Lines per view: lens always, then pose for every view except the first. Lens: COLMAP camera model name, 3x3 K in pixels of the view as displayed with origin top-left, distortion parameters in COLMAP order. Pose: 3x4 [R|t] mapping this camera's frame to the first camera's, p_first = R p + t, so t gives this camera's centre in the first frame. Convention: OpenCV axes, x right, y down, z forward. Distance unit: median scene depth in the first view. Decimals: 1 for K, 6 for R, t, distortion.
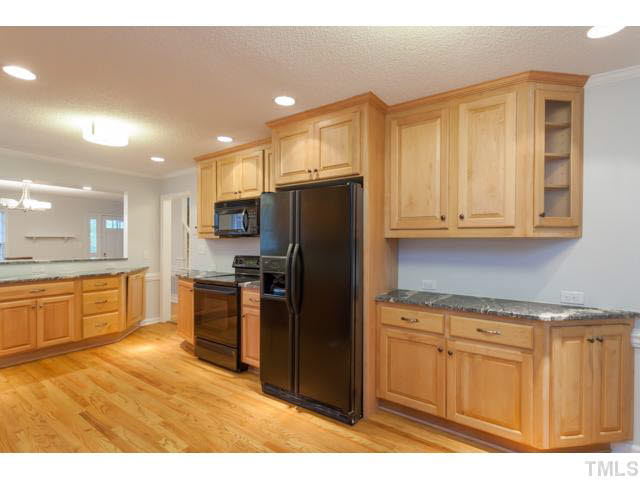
lens RADIAL K [[317.5, 0, 320.0], [0, 317.5, 240.0], [0, 0, 1]] dist [0.000548, 0.000220]
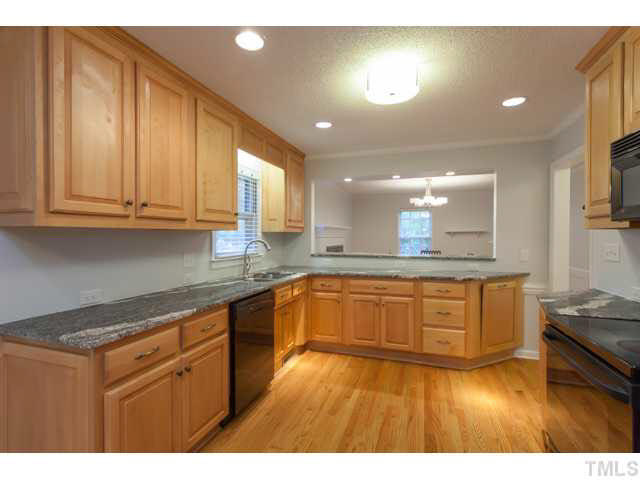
lens RADIAL K [[304.0, 0, 320.0], [0, 304.0, 240.0], [0, 0, 1]] dist [0.002232, 0.000458]
pose [[0.274545, 0.009021, -0.961532, -0.050637], [0.007636, 0.999904, 0.011561, 0.003273], [0.961544, -0.010516, 0.274450, 0.512878]]
